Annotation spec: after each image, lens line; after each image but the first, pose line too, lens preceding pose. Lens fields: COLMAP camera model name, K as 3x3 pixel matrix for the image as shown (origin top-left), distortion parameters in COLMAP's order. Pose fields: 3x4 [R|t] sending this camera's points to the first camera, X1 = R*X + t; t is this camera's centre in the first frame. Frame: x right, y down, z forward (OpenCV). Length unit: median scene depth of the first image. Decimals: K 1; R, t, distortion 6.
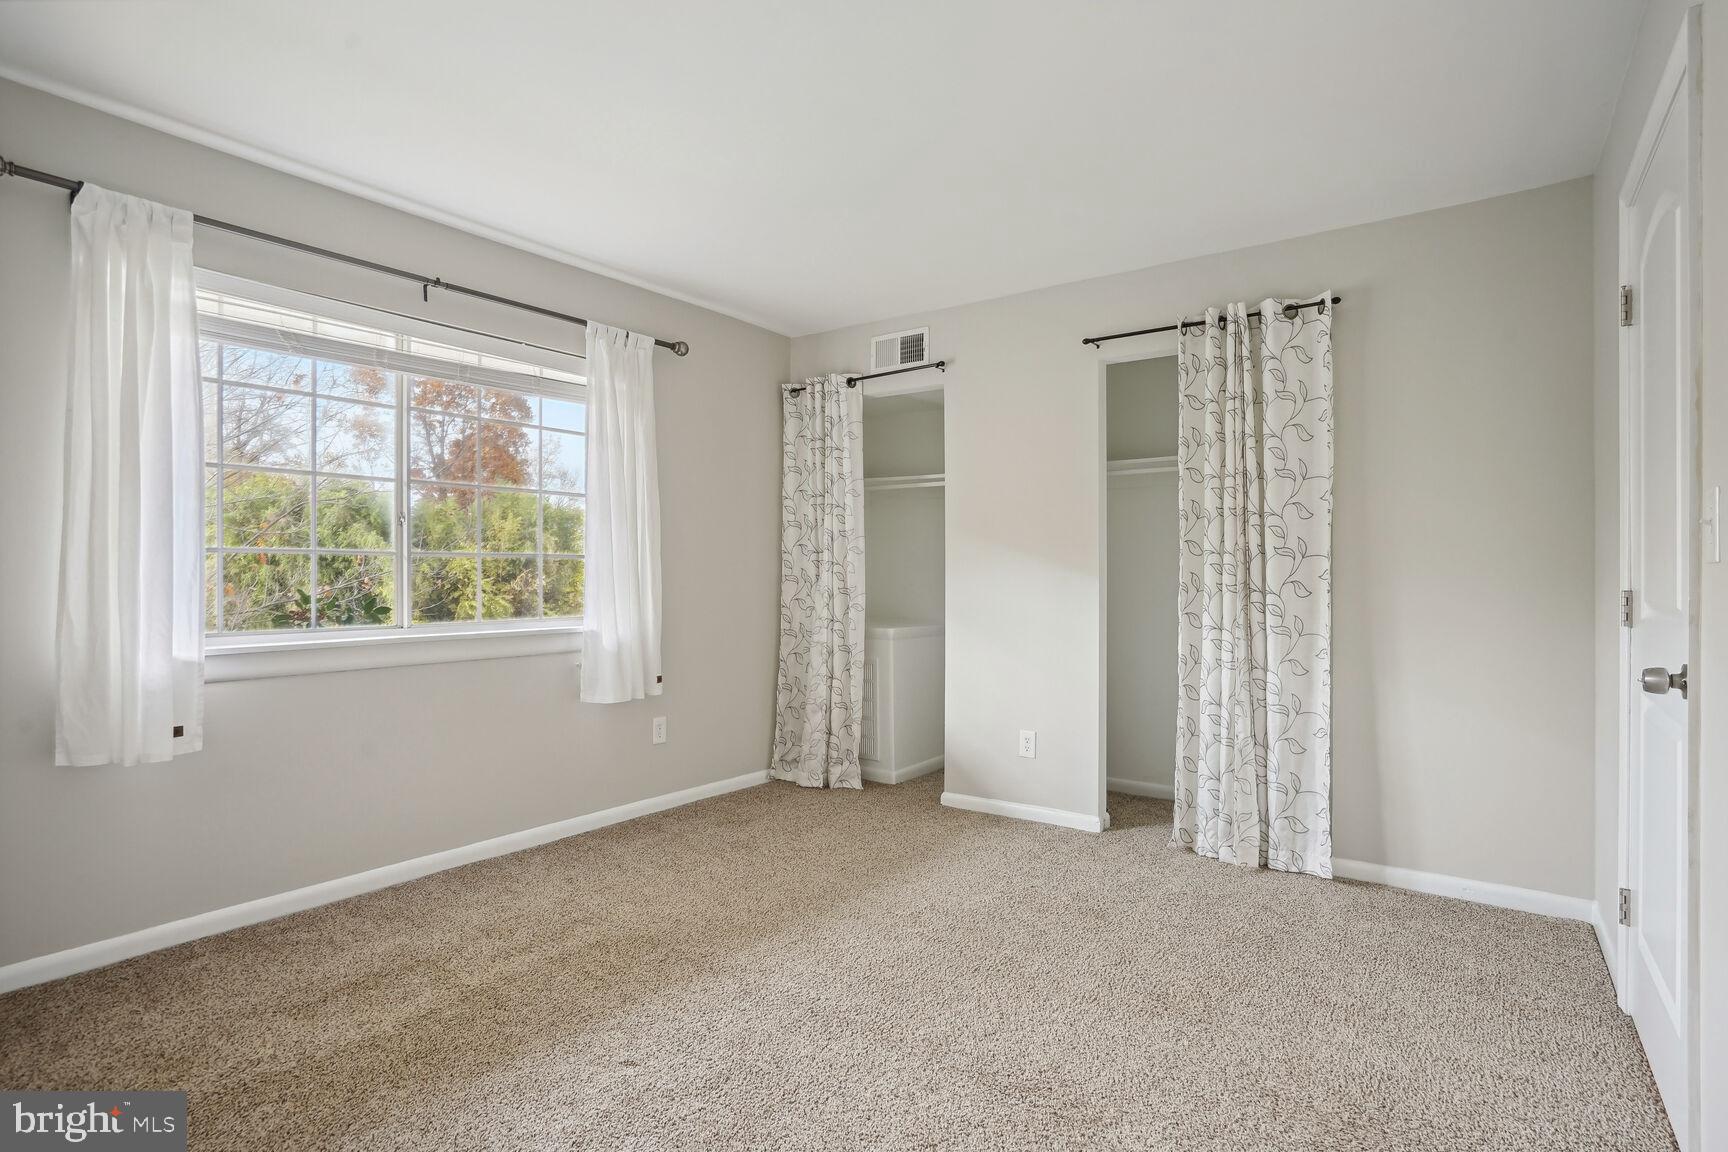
lens RADIAL K [[856.5, 0, 868.9], [0, 856.5, 575.7], [0, 0, 1]] dist [0.000703, -0.000202]
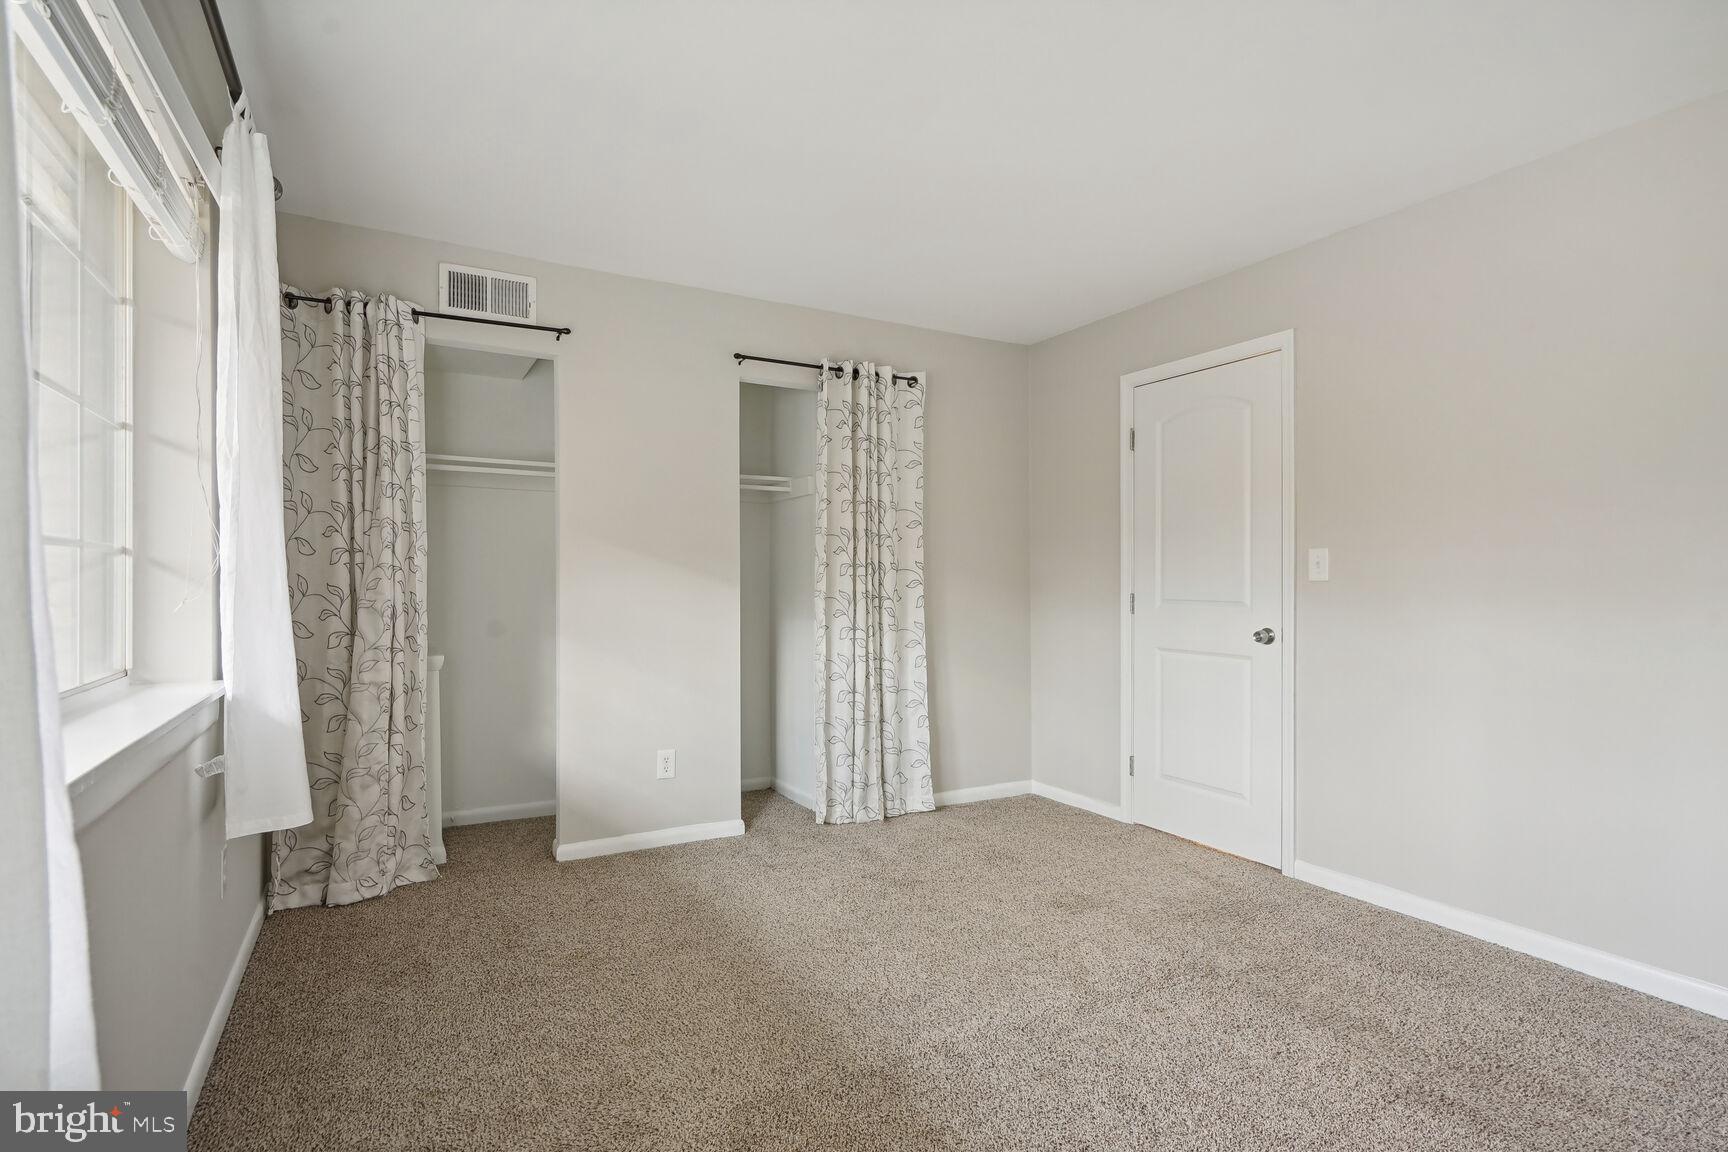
lens RADIAL K [[856.5, 0, 864.7], [0, 856.5, 576.9], [0, 0, 1]] dist [0.000703, -0.000202]
pose [[0.442928, 0.007618, 0.896525, -0.630522], [-0.000158, 0.999965, -0.008419, -0.001100], [-0.896557, 0.003587, 0.442914, 0.437409]]
